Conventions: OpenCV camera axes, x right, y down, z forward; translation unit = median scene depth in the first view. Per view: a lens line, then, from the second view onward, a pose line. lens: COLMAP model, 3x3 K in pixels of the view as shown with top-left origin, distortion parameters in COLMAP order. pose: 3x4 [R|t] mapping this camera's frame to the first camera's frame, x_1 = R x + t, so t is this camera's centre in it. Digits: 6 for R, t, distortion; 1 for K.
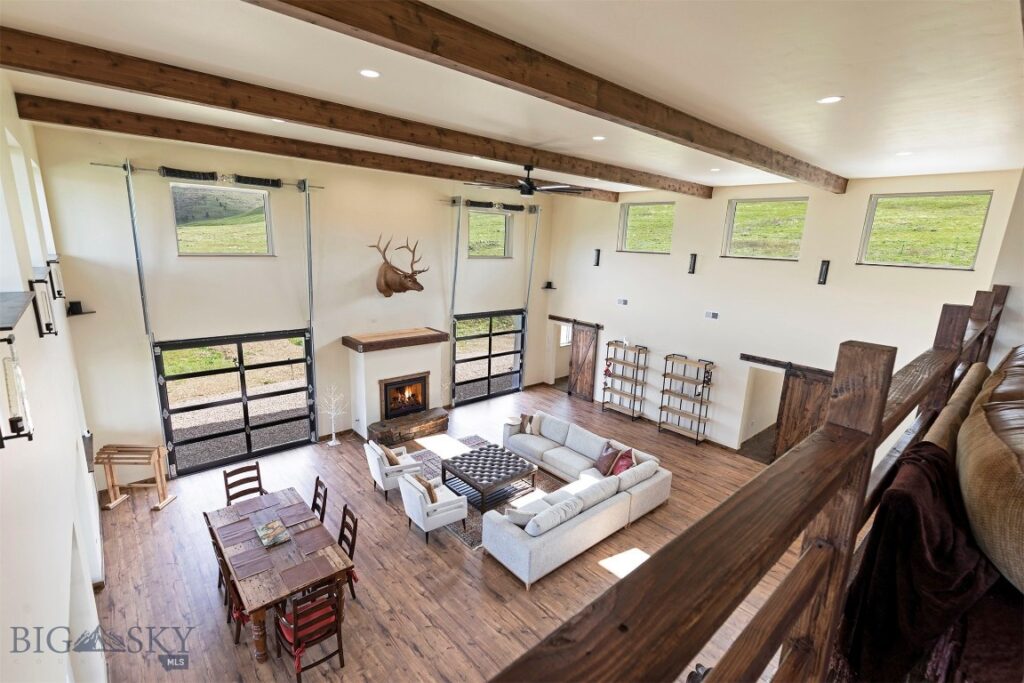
lens RADIAL K [[462.9, 0, 509.9], [0, 462.9, 347.7], [0, 0, 1]] dist [0.004102, 0.000103]
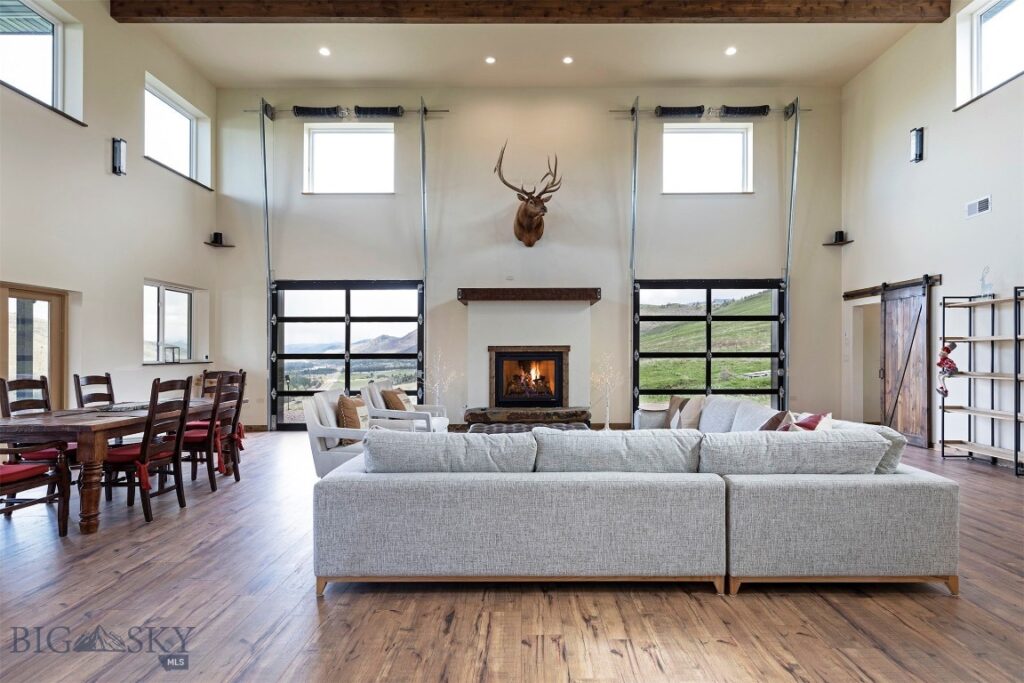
lens RADIAL K [[535.2, 0, 531.3], [0, 535.2, 360.4], [0, 0, 1]] dist [-0.001550, -0.000136]
pose [[0.753802, -0.031835, -0.656330, 0.299684], [-0.125652, 0.973411, -0.191527, 0.237448], [0.644976, 0.226843, 0.729759, 0.446692]]
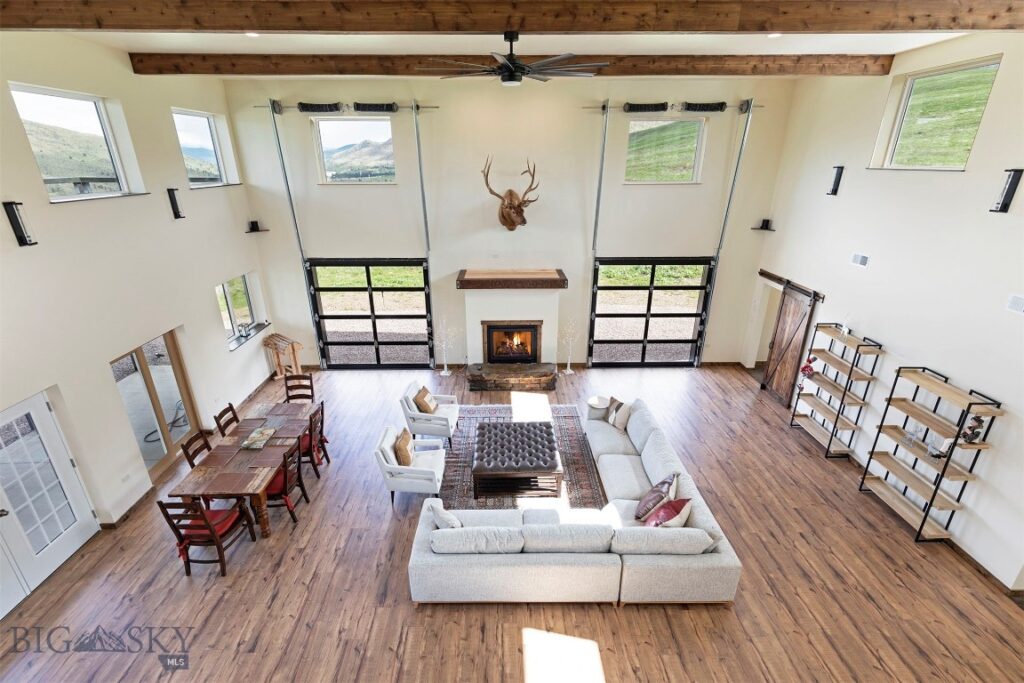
lens RADIAL K [[462.9, 0, 509.9], [0, 462.9, 347.7], [0, 0, 1]] dist [0.004102, 0.000103]
pose [[0.757372, 0.208233, -0.618892, 0.349243], [-0.118258, 0.975858, 0.183620, -0.054807], [0.642186, -0.065880, 0.763713, 0.314445]]
